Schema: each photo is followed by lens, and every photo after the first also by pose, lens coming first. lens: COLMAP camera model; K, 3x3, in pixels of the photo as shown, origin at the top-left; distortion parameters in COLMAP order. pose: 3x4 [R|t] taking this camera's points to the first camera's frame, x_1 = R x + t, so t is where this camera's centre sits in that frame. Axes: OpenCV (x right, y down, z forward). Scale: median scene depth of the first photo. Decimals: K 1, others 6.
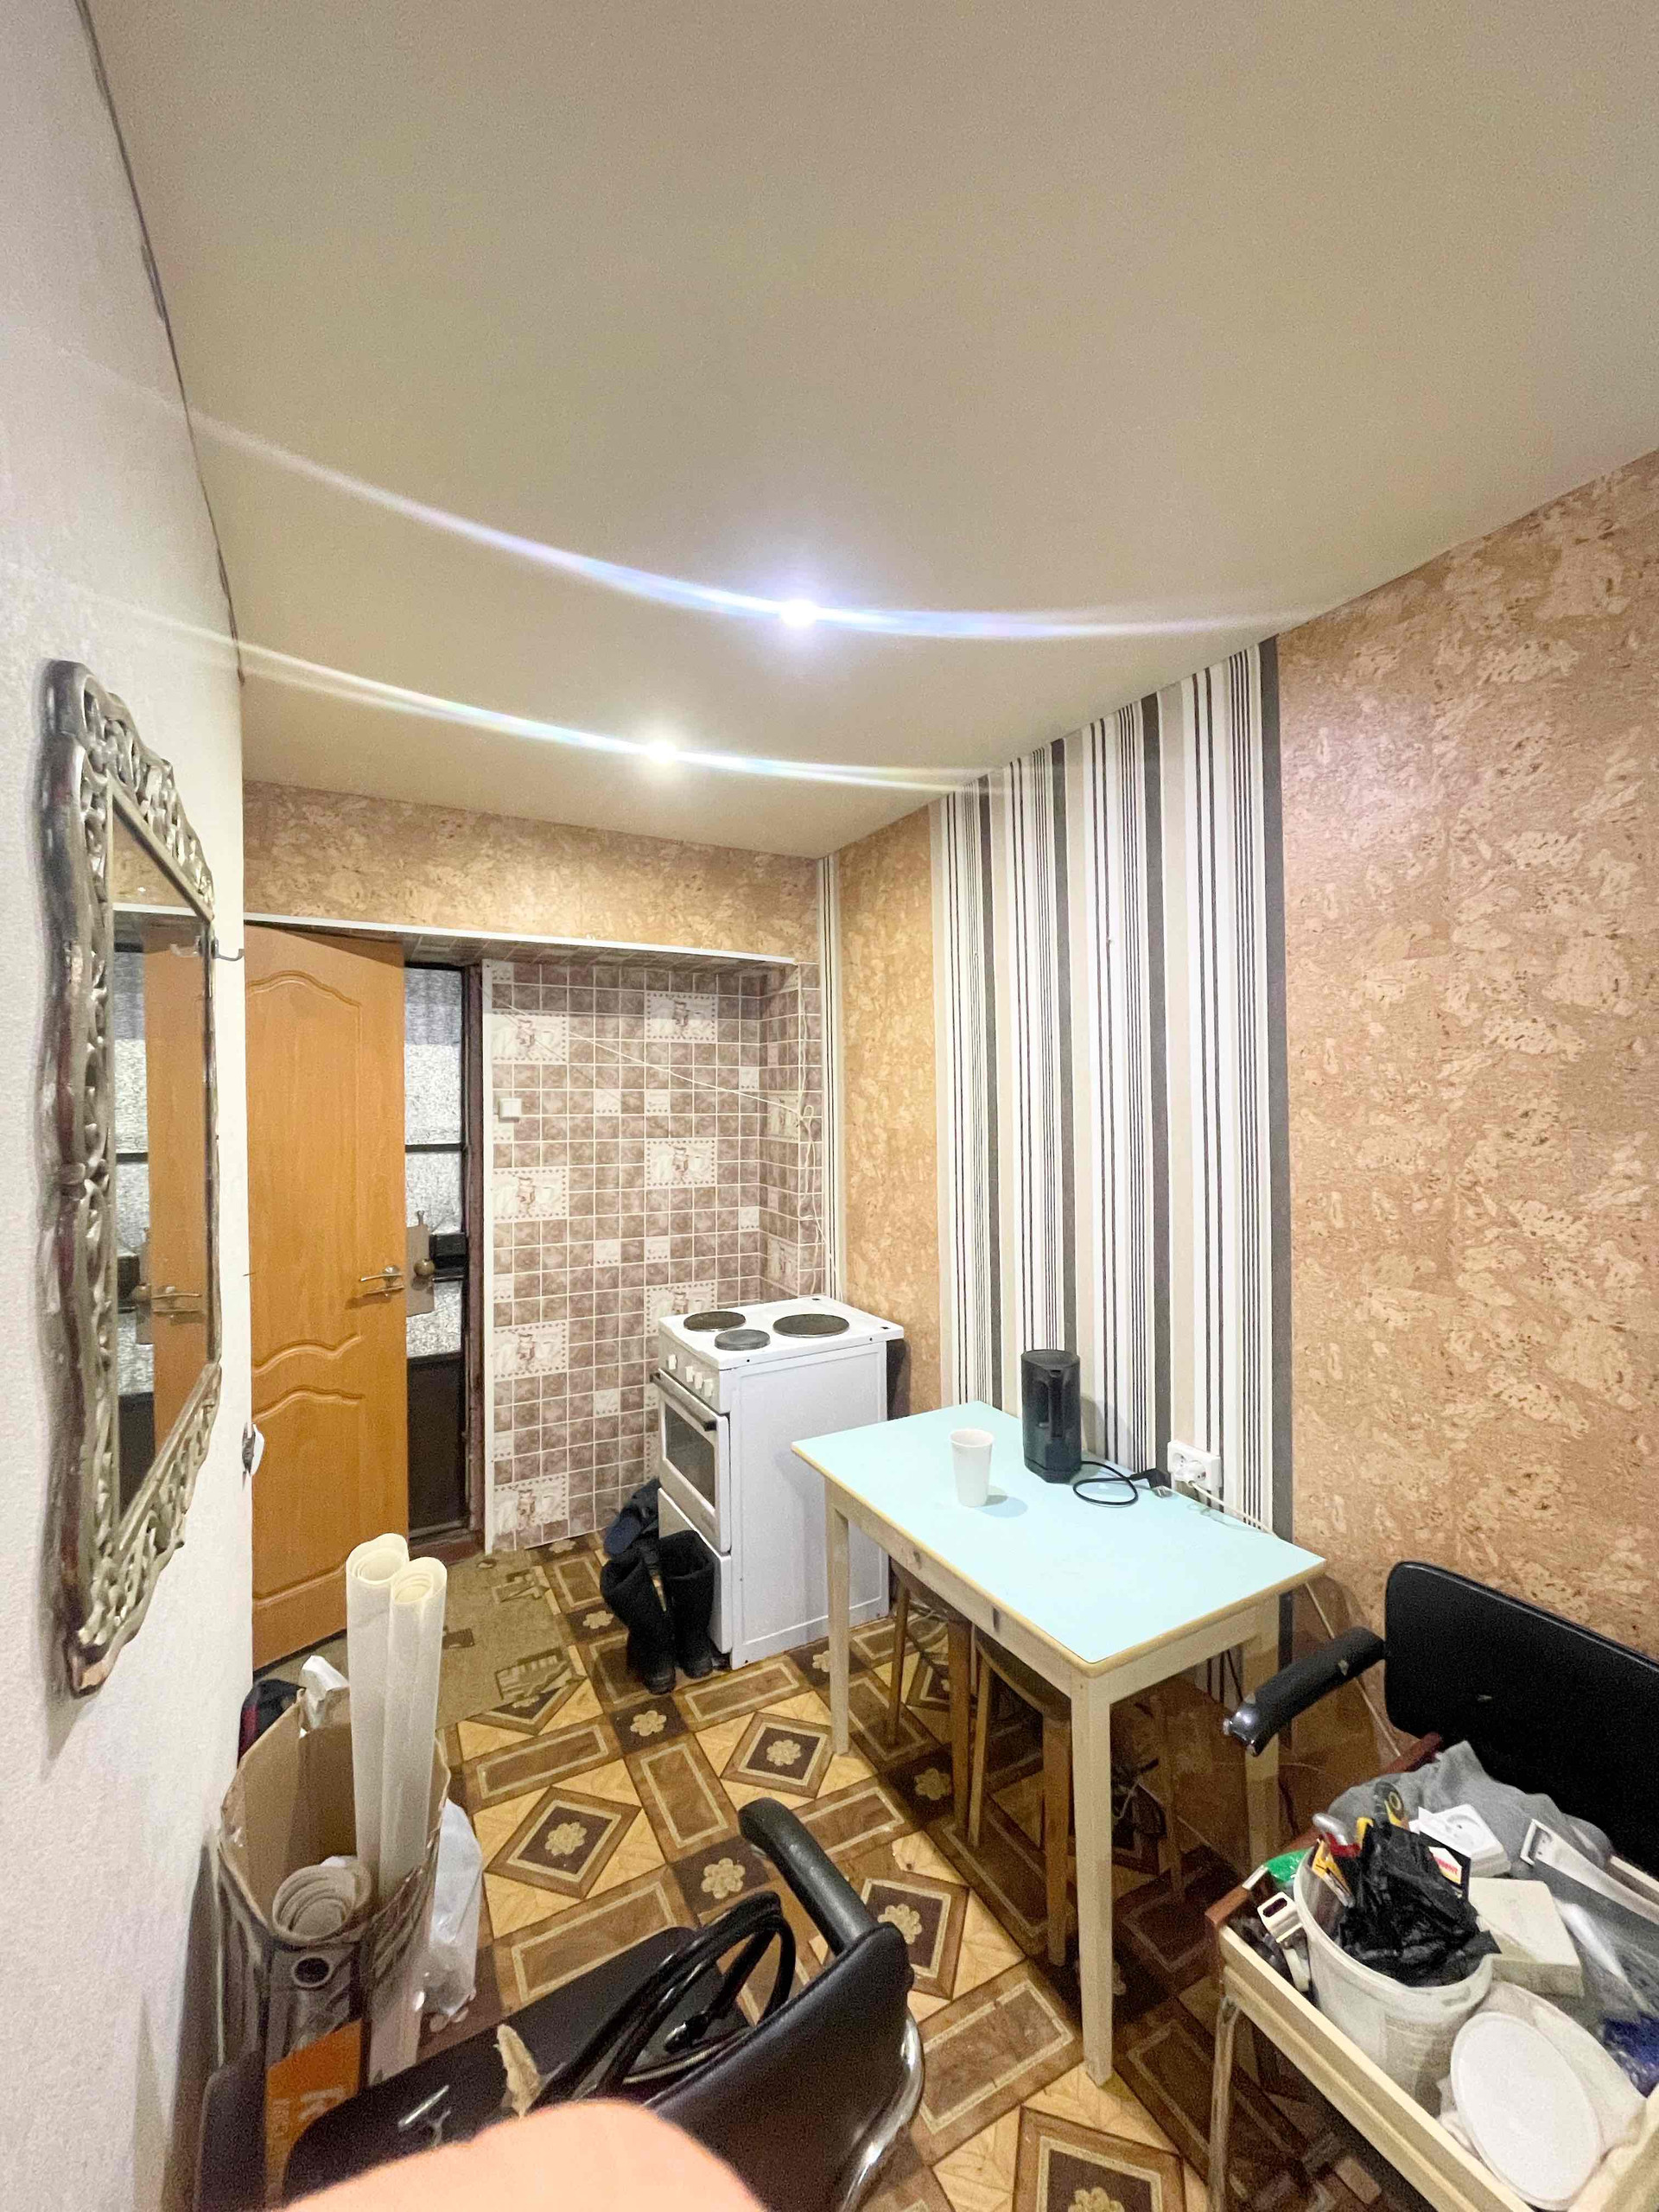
lens RADIAL K [[894.4, 0, 838.6], [0, 894.4, 1099.3], [0, 0, 1]] dist [-0.003643, -0.000891]
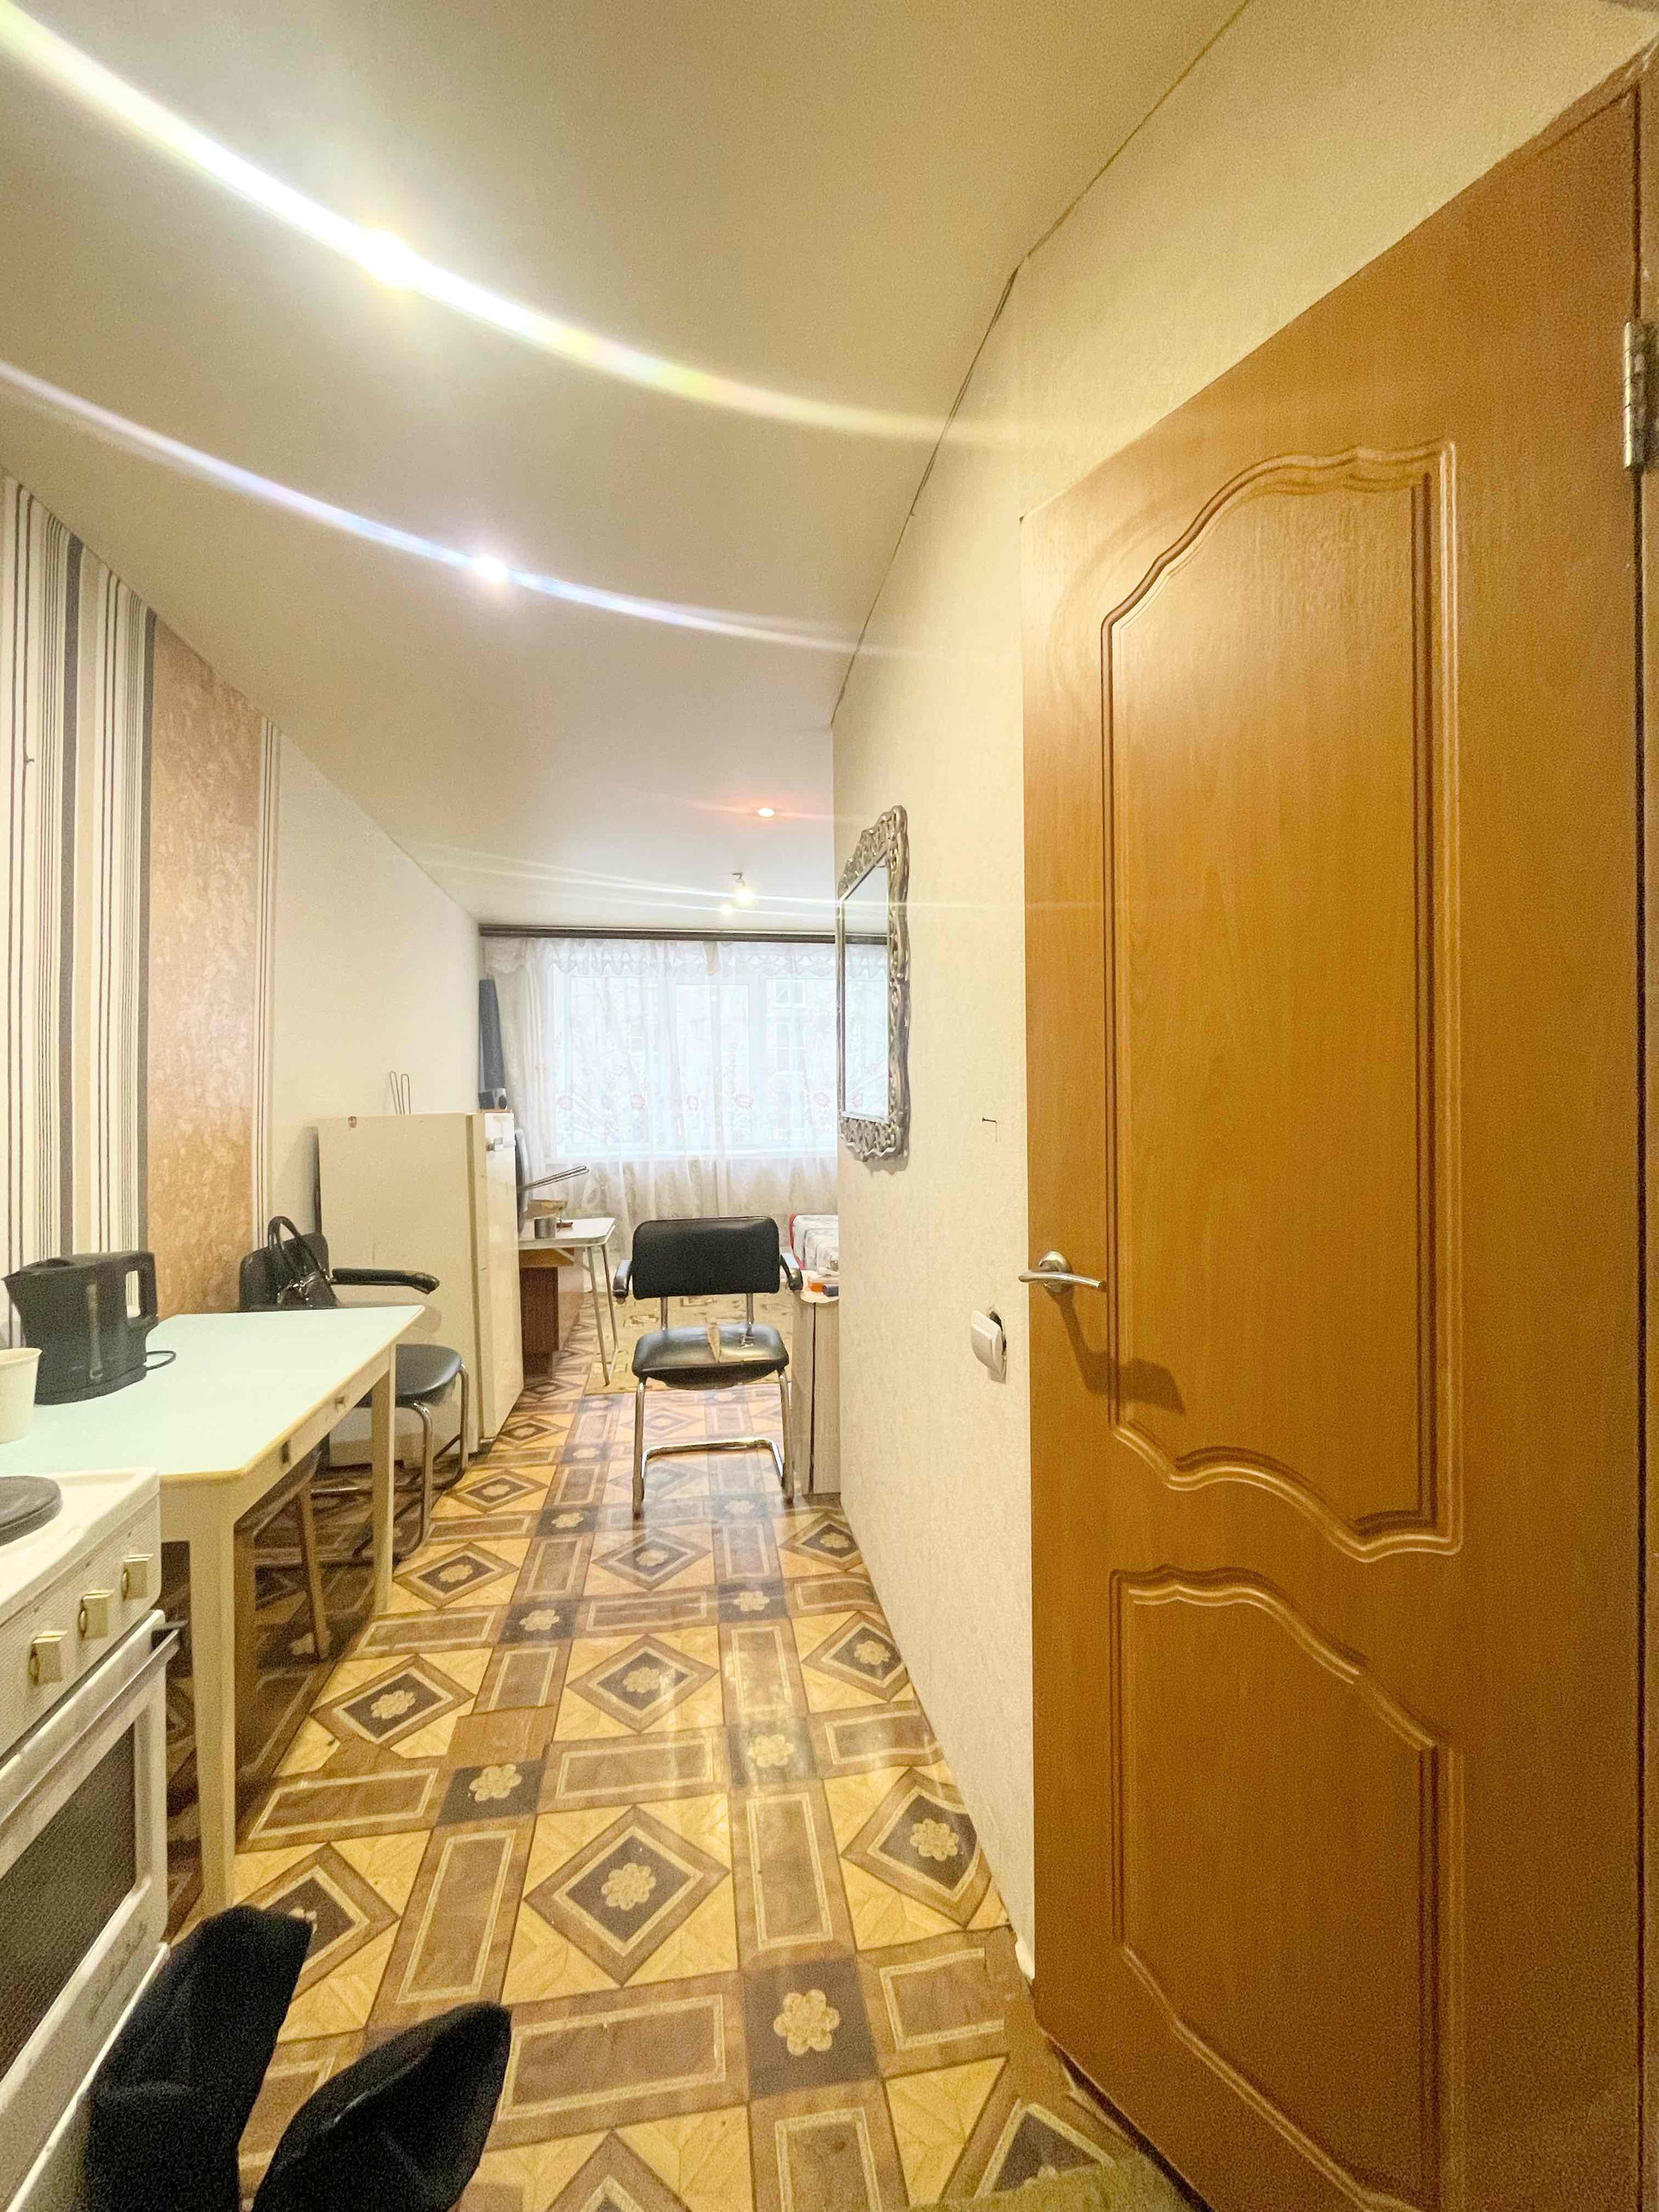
lens RADIAL K [[894.4, 0, 832.3], [0, 894.4, 1095.2], [0, 0, 1]] dist [-0.003643, -0.000891]
pose [[-0.945694, 0.005806, 0.325007, -0.734249], [0.004914, 0.999982, -0.003565, 0.159302], [-0.325021, -0.001774, -0.945705, 1.694054]]
